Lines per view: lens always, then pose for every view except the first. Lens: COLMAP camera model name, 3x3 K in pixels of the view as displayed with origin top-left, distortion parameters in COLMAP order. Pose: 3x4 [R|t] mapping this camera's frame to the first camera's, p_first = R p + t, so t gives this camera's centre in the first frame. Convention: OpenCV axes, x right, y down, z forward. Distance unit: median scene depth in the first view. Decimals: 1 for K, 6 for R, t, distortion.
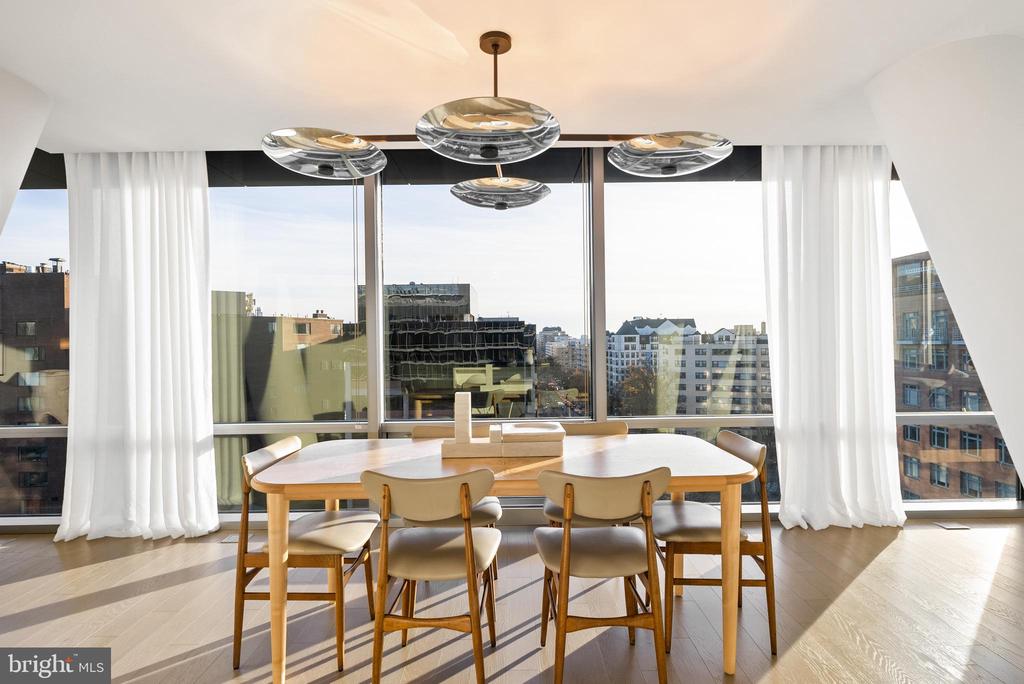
lens RADIAL K [[533.0, 0, 517.5], [0, 533.0, 343.7], [0, 0, 1]] dist [0.000199, -0.002202]
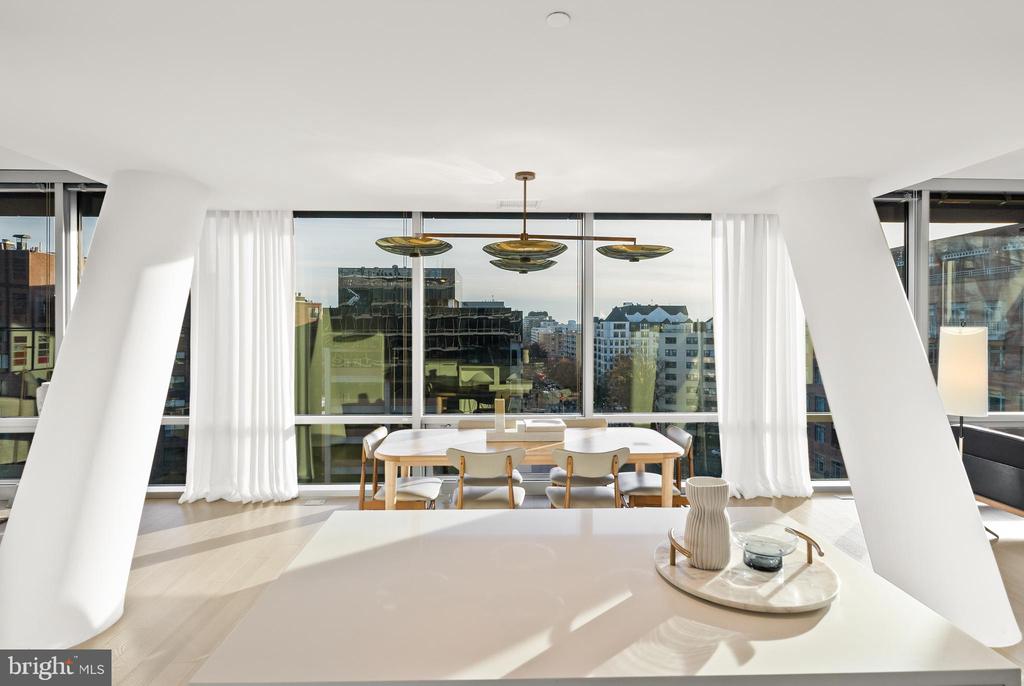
lens RADIAL K [[569.0, 0, 520.9], [0, 569.0, 329.6], [0, 0, 1]] dist [-0.005374, -0.000710]
pose [[0.999238, 0.015319, 0.035890, -0.060597], [-0.015438, 0.999876, 0.003039, -0.067995], [-0.035839, -0.003591, 0.999351, -0.377205]]
